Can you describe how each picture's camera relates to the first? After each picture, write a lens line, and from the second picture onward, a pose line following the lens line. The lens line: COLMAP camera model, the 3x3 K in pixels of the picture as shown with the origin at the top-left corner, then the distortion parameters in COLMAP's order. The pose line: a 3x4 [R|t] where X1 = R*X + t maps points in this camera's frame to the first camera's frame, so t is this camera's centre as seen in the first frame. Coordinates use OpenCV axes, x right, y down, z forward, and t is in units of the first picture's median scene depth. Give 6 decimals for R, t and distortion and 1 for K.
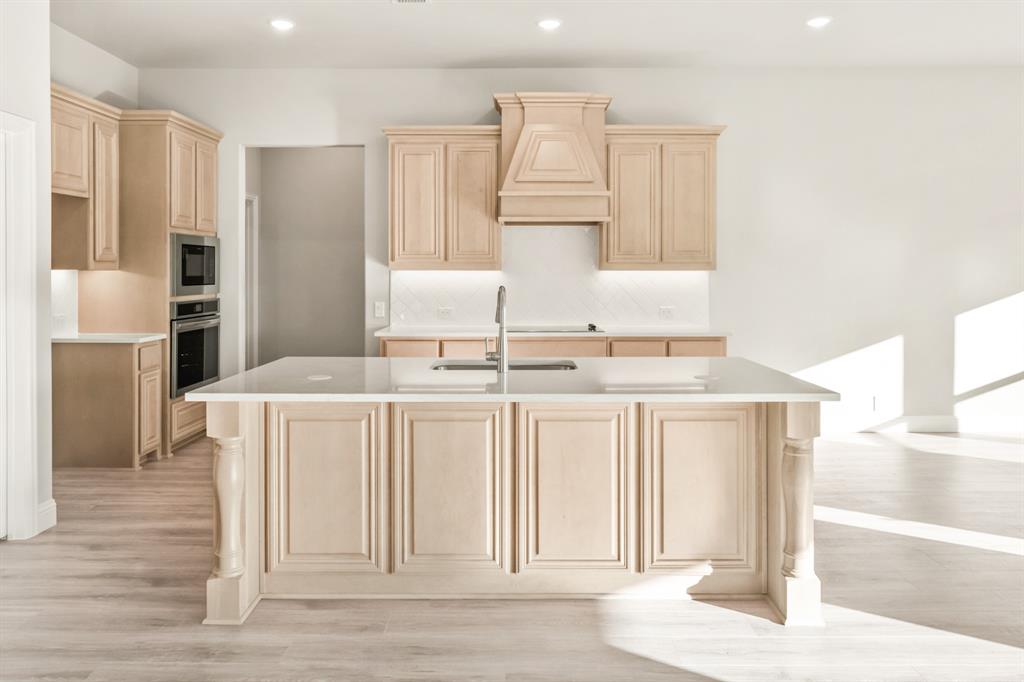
lens RADIAL K [[688.0, 0, 507.8], [0, 688.0, 272.4], [0, 0, 1]] dist [0.000943, 0.004582]
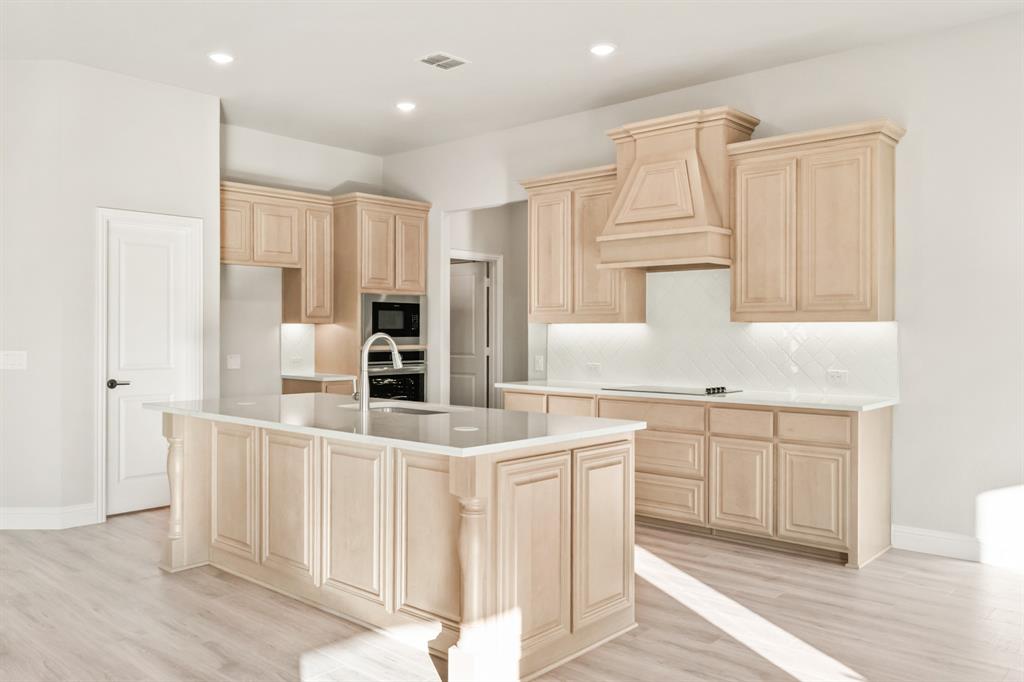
lens RADIAL K [[787.1, 0, 510.6], [0, 787.1, 332.5], [0, 0, 1]] dist [0.005083, -0.001931]
pose [[0.745529, 0.002165, -0.666469, 0.599030], [-0.004423, 0.999989, -0.001700, 0.012874], [0.666458, 0.004215, 0.745530, 0.134807]]
